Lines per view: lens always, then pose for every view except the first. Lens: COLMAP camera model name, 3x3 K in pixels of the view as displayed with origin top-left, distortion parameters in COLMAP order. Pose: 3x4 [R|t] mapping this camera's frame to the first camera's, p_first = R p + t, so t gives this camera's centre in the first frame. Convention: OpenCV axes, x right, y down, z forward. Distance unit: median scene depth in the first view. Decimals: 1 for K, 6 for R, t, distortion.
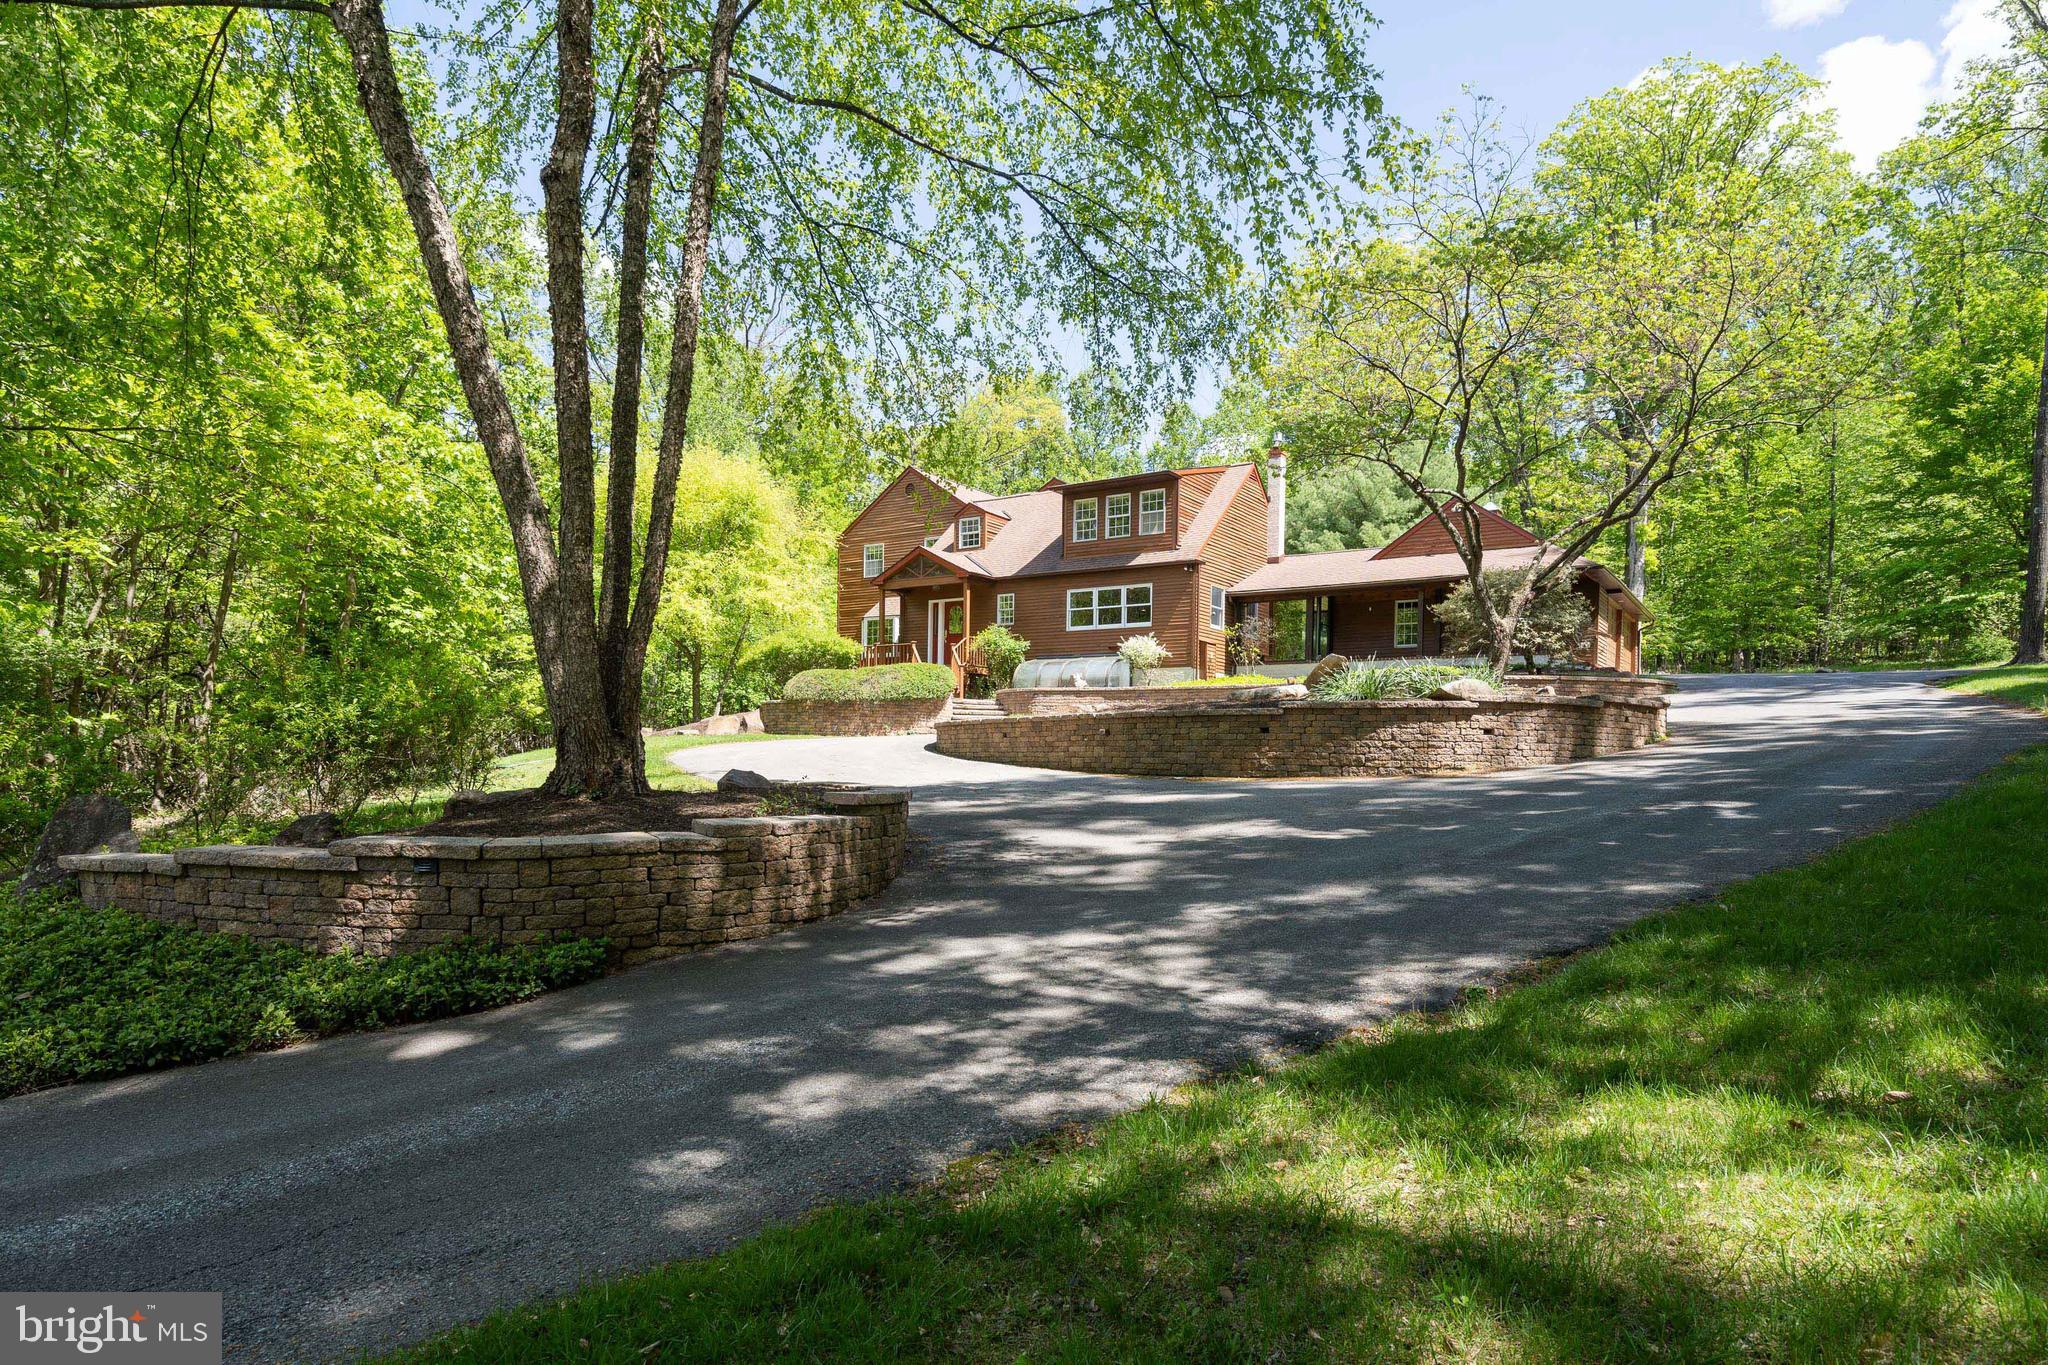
lens RADIAL K [[1245.1, 0, 1040.2], [0, 1245.1, 693.2], [0, 0, 1]] dist [0.000336, 0.000583]
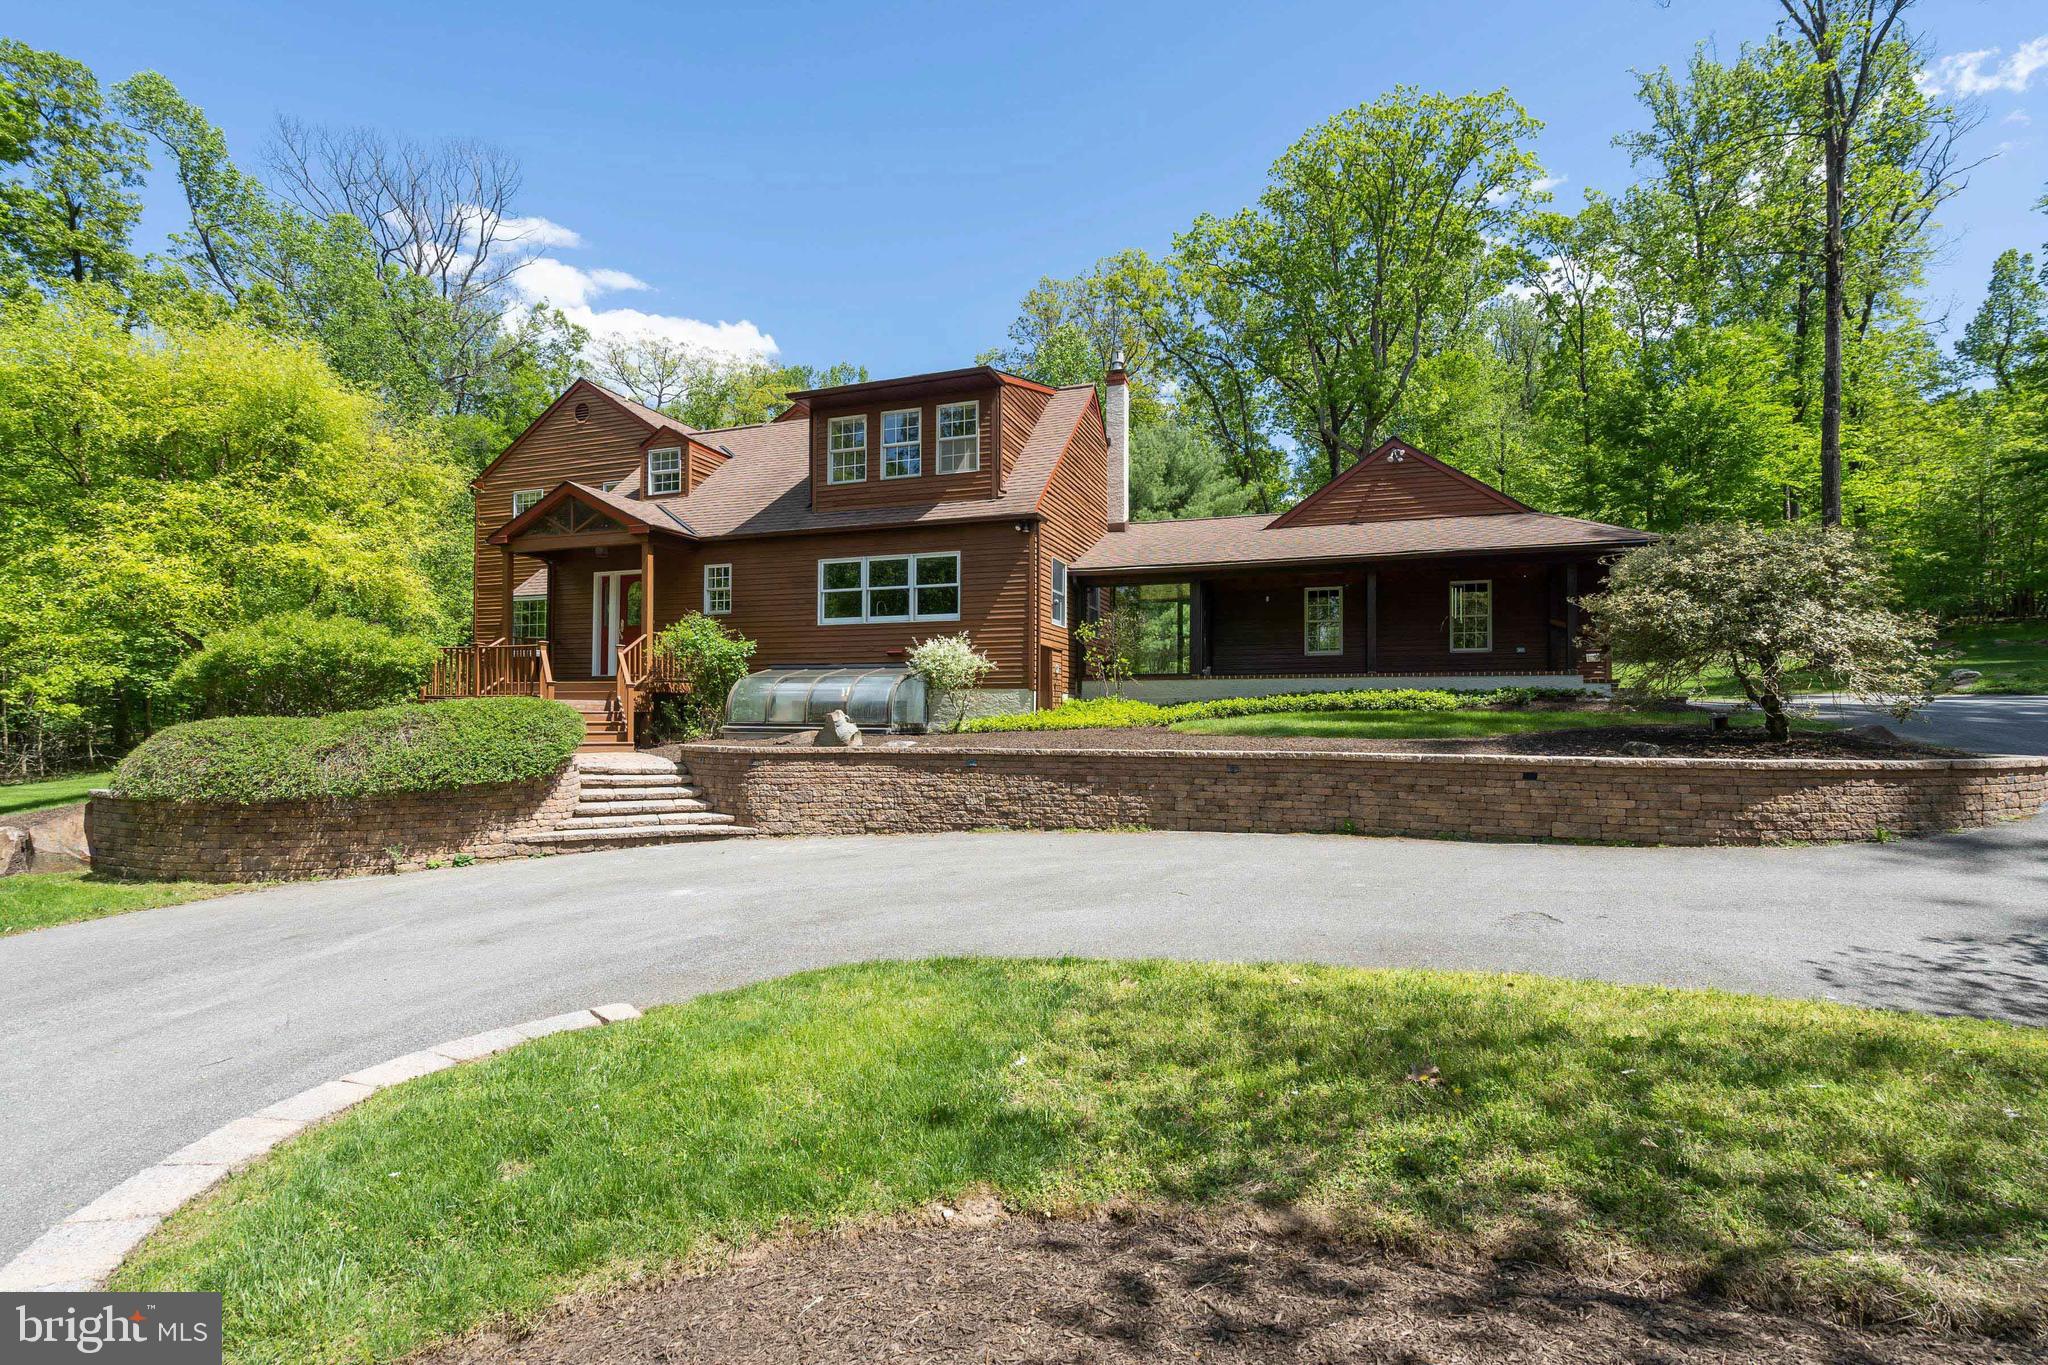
lens RADIAL K [[927.0, 0, 1069.4], [0, 927.0, 691.6], [0, 0, 1]] dist [-0.008939, 0.003687]
pose [[0.959228, -0.010126, 0.282452, 0.010525], [-0.000648, 0.999277, 0.038025, -0.034574], [-0.282633, -0.036658, 0.958527, 0.520251]]
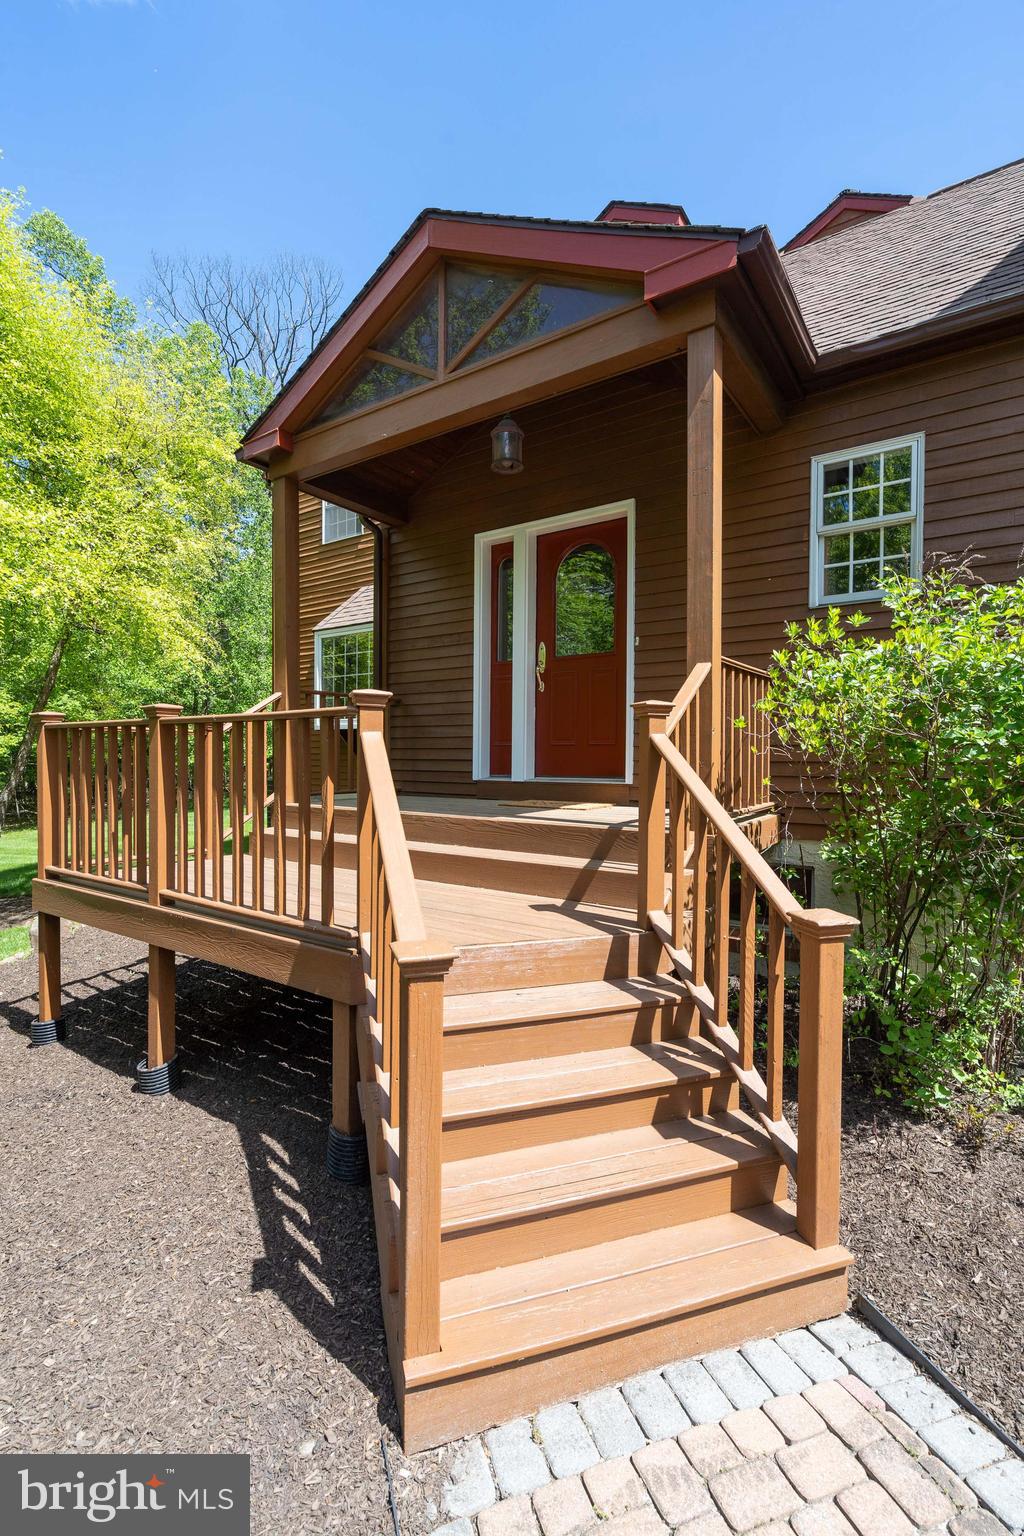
lens RADIAL K [[695.3, 0, 527.5], [0, 695.3, 773.7], [0, 0, 1]] dist [-0.008939, 0.003687]
pose [[0.999961, -0.006952, 0.005428, -0.086880], [0.006519, 0.997085, 0.076025, -0.037417], [-0.005941, -0.075987, 0.997091, 0.926019]]
